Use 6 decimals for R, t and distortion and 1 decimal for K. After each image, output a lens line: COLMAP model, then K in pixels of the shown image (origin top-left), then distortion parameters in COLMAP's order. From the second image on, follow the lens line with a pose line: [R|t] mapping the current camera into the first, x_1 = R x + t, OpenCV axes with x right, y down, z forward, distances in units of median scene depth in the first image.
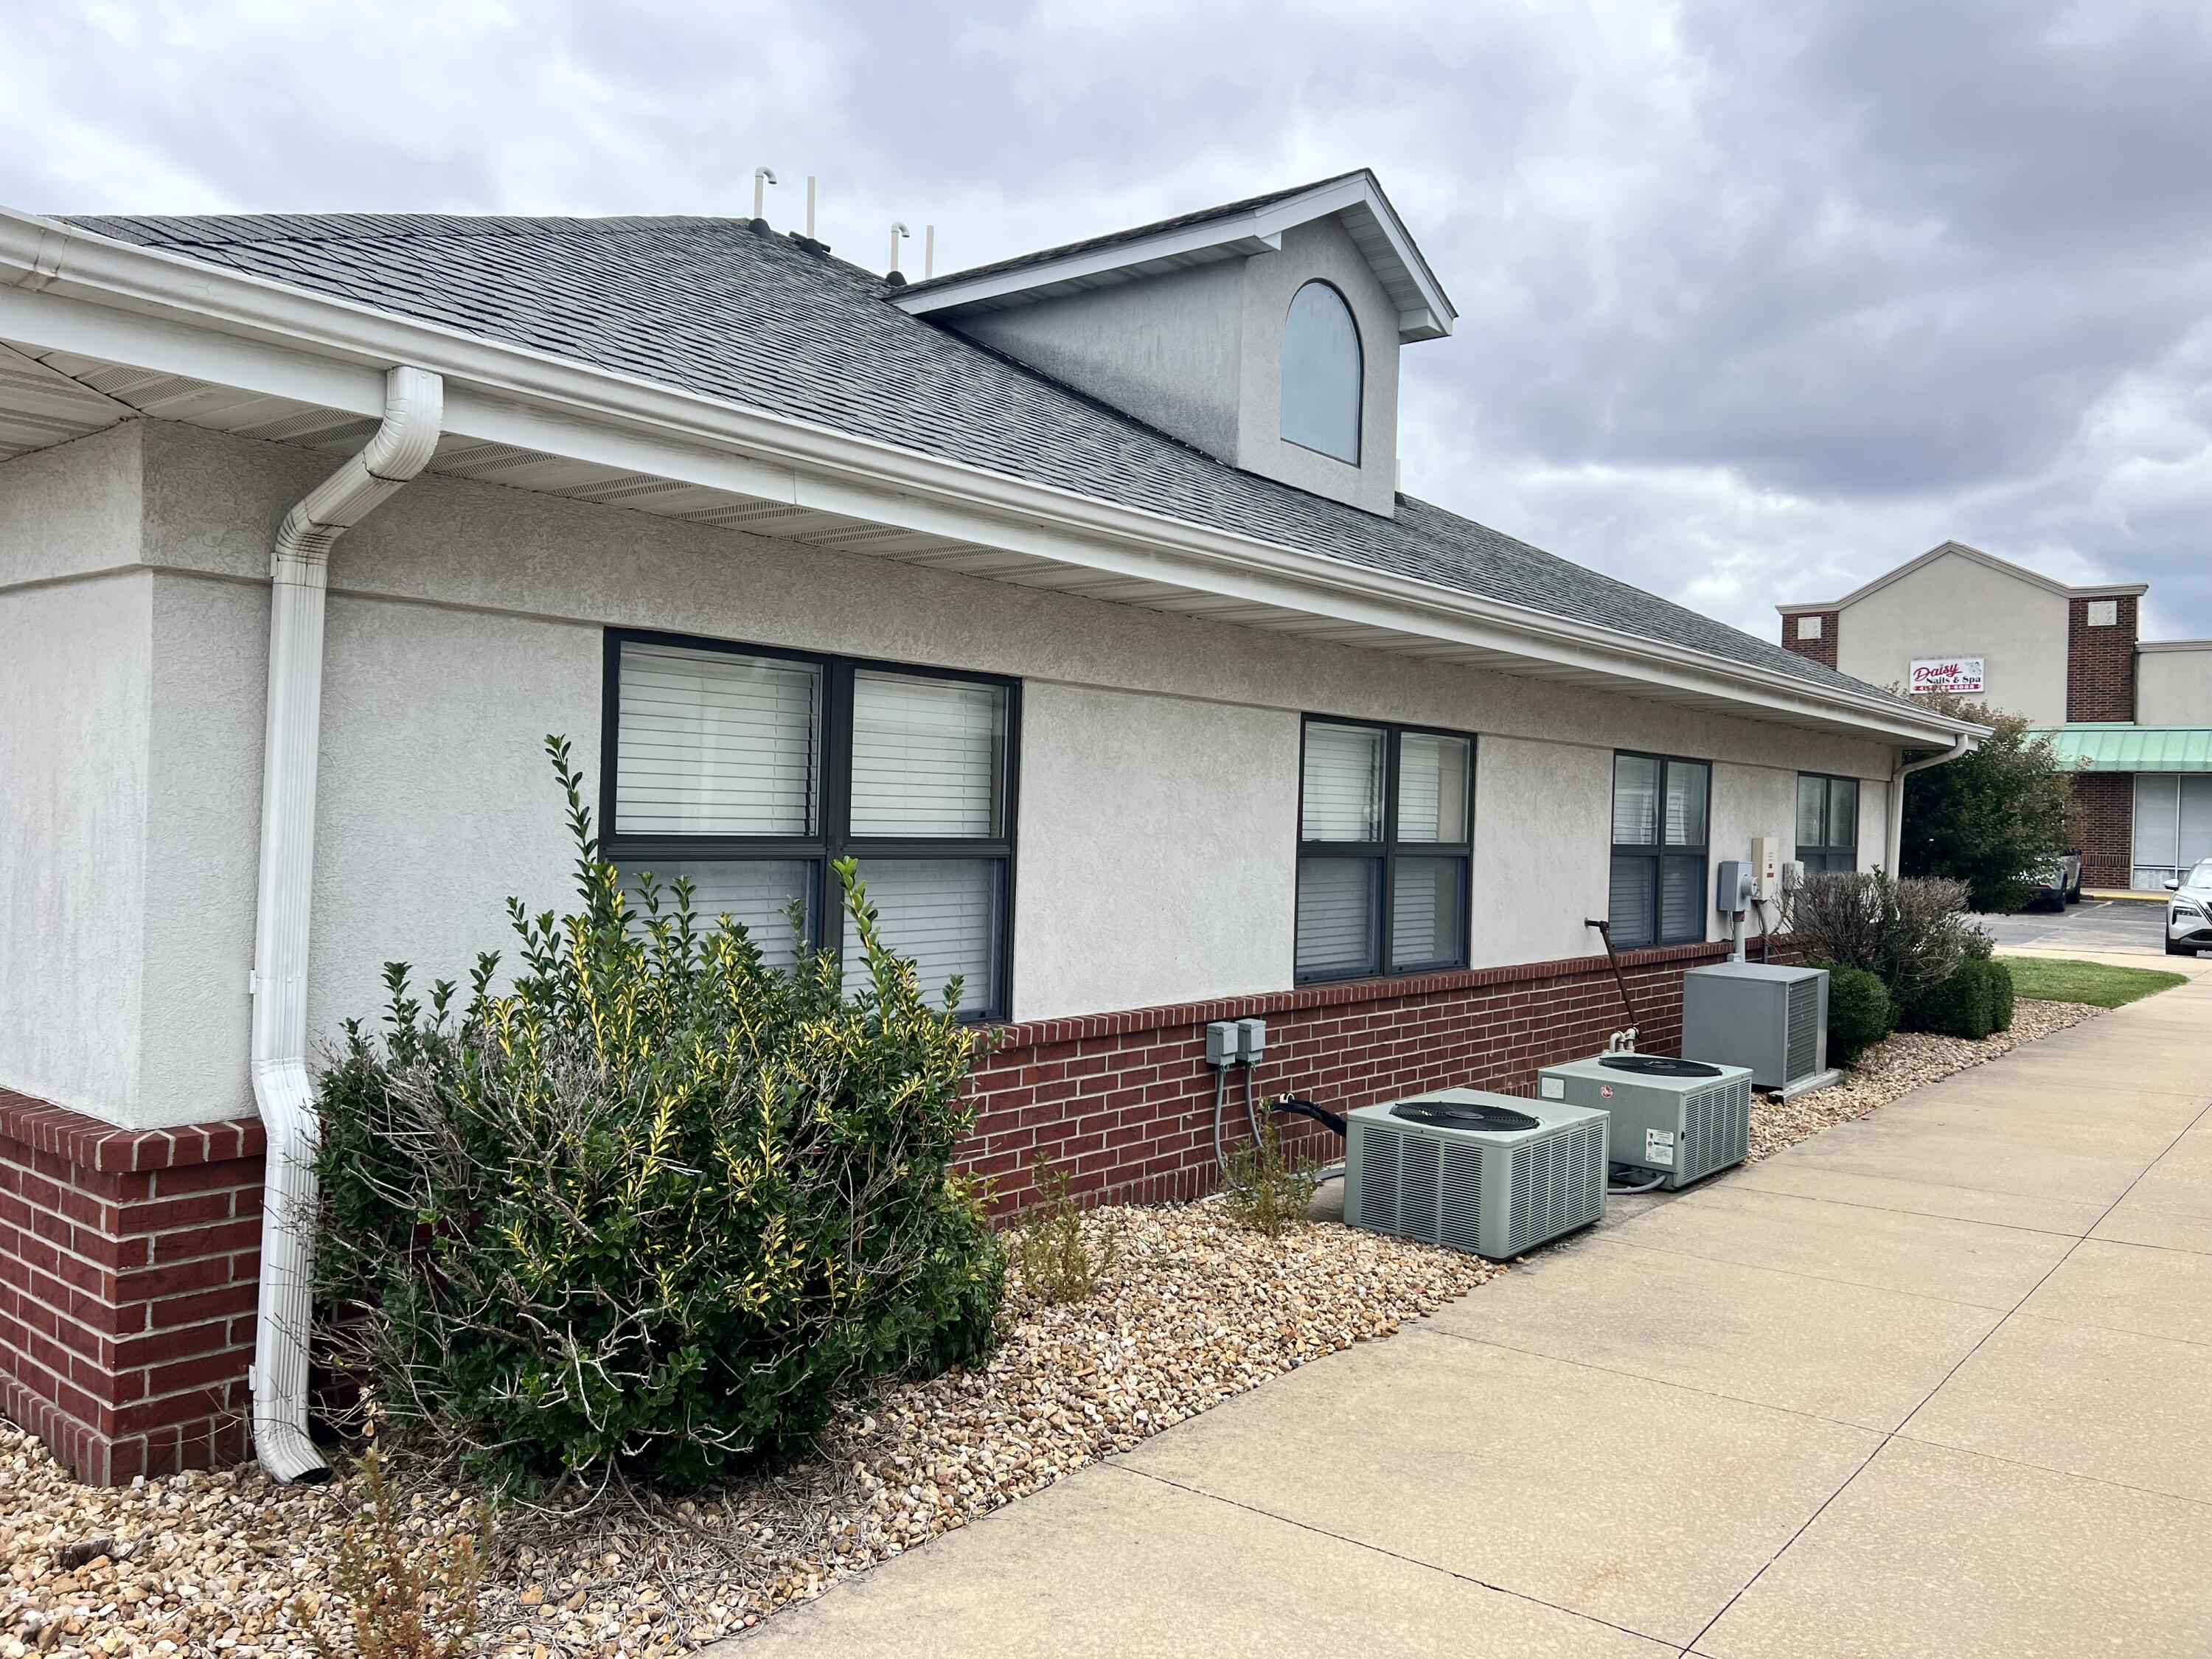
lens RADIAL K [[1638.6, 0, 1121.8], [0, 1638.6, 808.3], [0, 0, 1]] dist [0.072702, -0.057274]
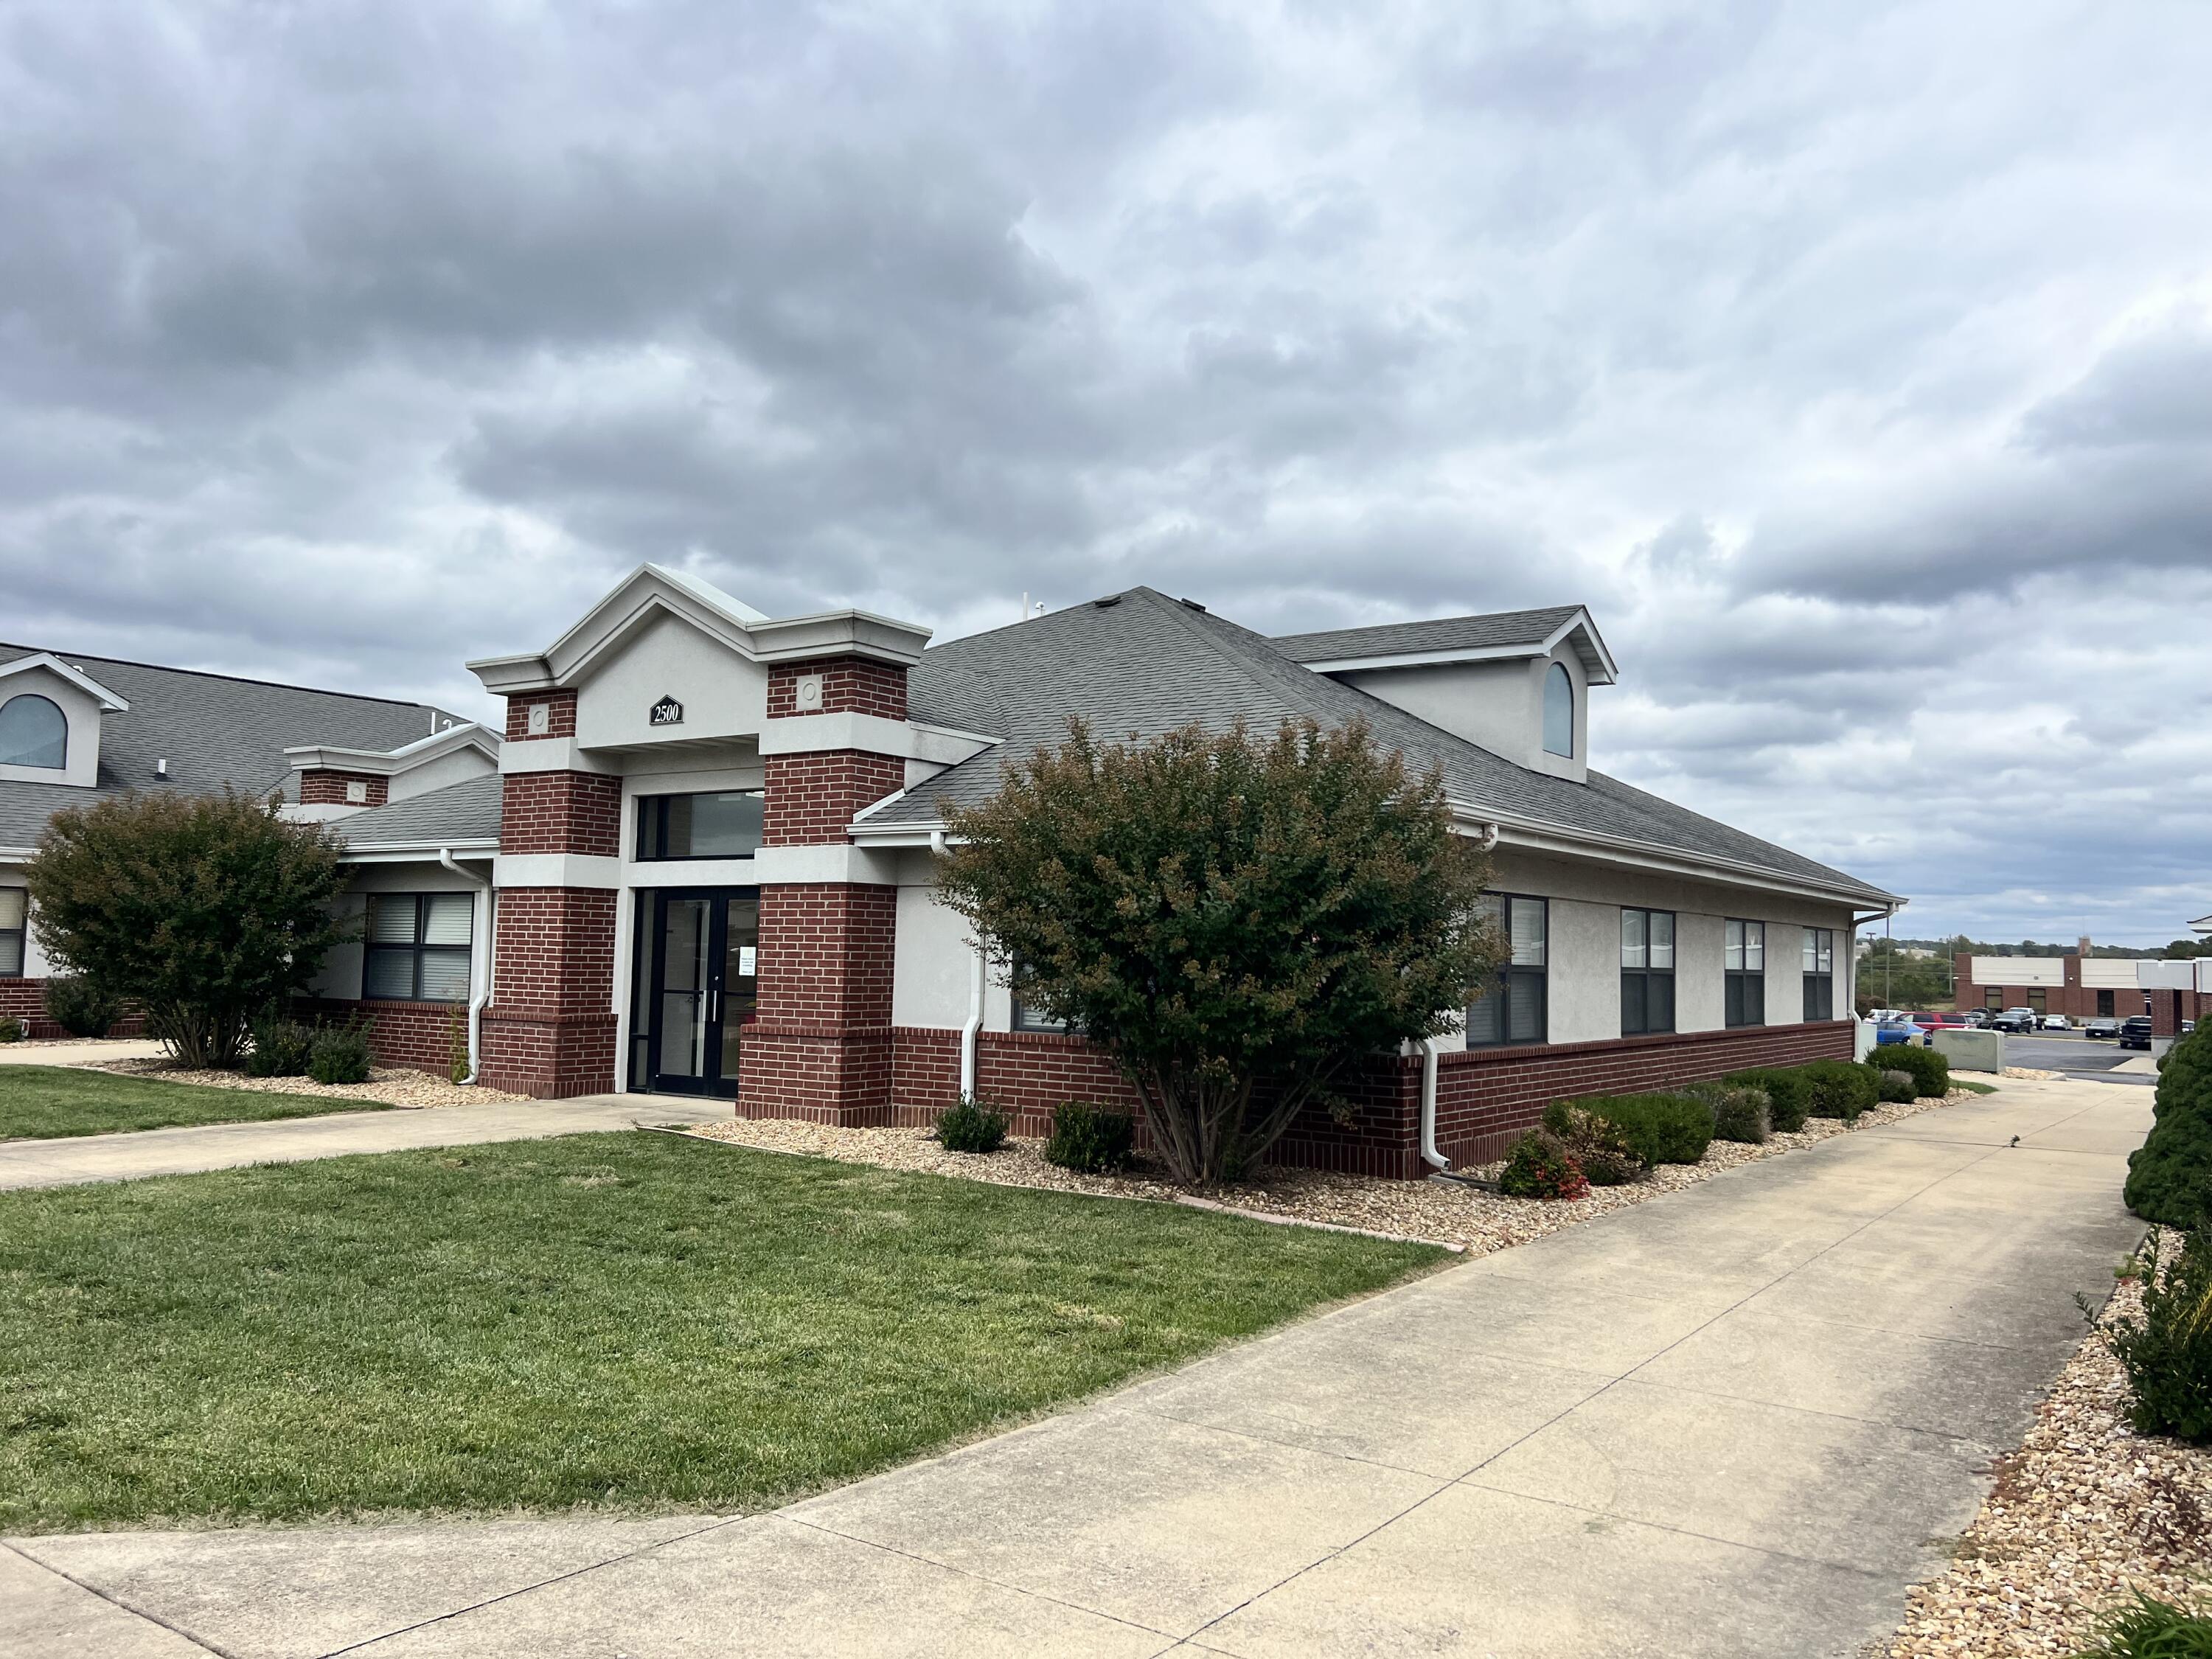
lens RADIAL K [[1638.6, 0, 1134.0], [0, 1638.6, 830.0], [0, 0, 1]] dist [0.072702, -0.057274]
pose [[0.997678, -0.001278, 0.068102, -0.676671], [0.006197, 0.997380, -0.072079, -0.007697], [-0.067832, 0.072334, 0.995071, -1.108015]]
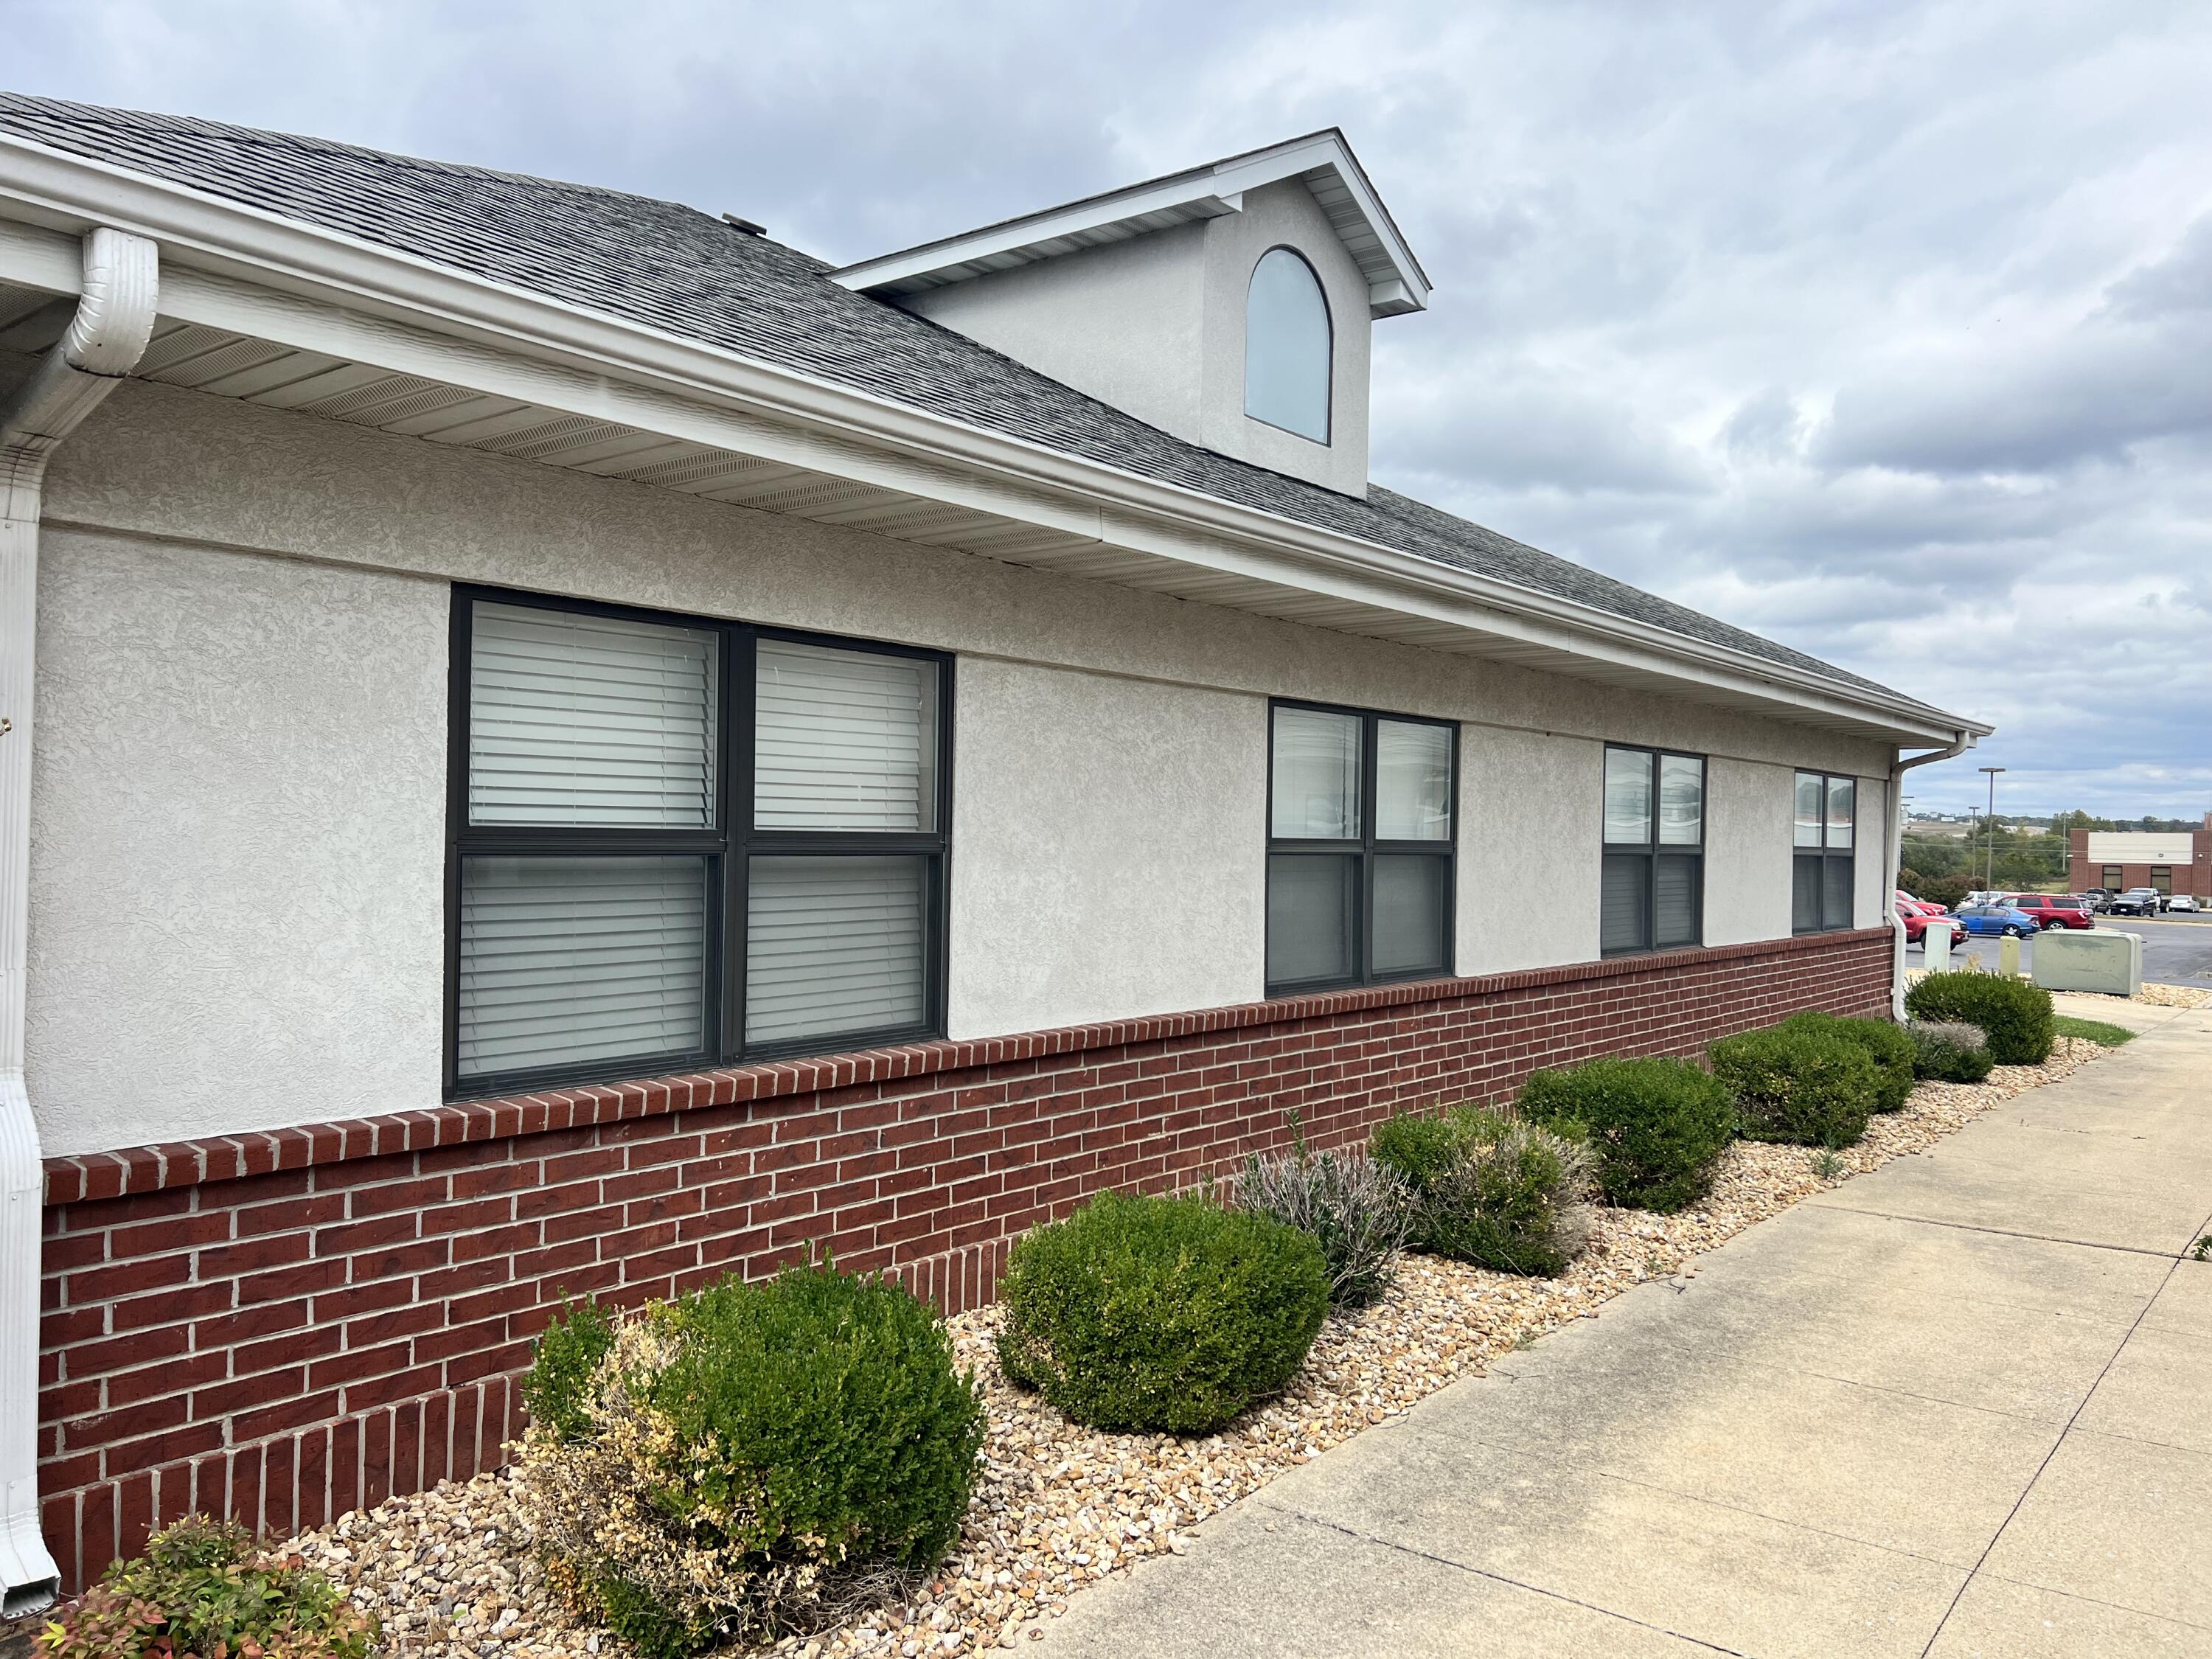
lens RADIAL K [[1638.6, 0, 1100.7], [0, 1638.6, 824.8], [0, 0, 1]] dist [0.072702, -0.057274]
pose [[0.999911, -0.013297, -0.000451, 0.015797], [0.013294, 0.999894, -0.005926, 0.016771], [0.000529, 0.005920, 0.999982, 0.090294]]
